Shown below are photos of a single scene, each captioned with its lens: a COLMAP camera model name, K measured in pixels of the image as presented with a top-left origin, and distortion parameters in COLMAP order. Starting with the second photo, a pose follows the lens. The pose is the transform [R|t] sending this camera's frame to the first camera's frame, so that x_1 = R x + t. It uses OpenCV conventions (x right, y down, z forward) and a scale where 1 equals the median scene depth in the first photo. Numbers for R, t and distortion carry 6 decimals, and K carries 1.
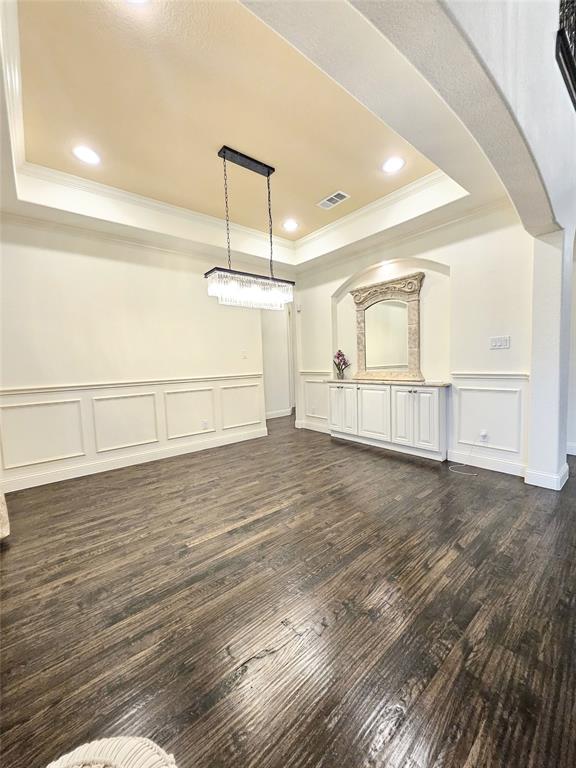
lens RADIAL K [[302.8, 0, 290.6], [0, 302.8, 383.8], [0, 0, 1]] dist [-0.000065, -0.002200]
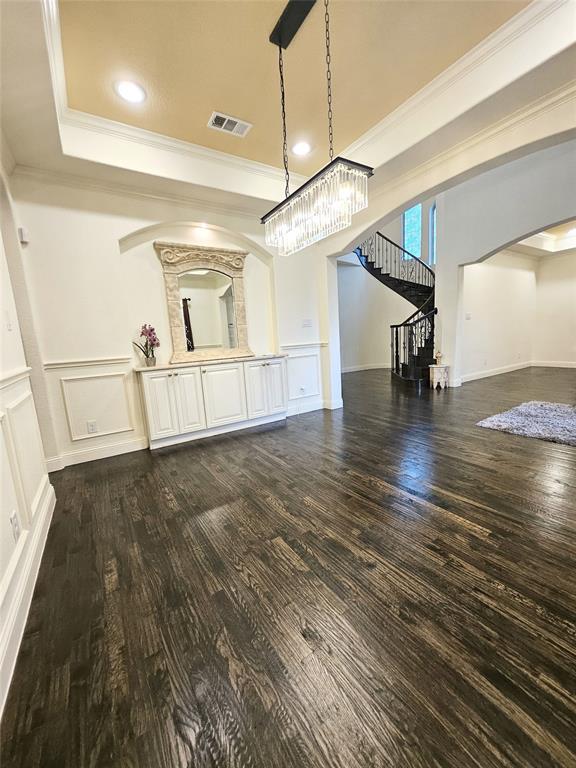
lens RADIAL K [[302.8, 0, 293.3], [0, 302.8, 382.7], [0, 0, 1]] dist [-0.000065, -0.002200]
pose [[0.110492, -0.125363, 0.985939, -0.629935], [0.126210, 0.985752, 0.111195, -0.017600], [-0.985831, 0.112150, 0.124740, 0.746329]]
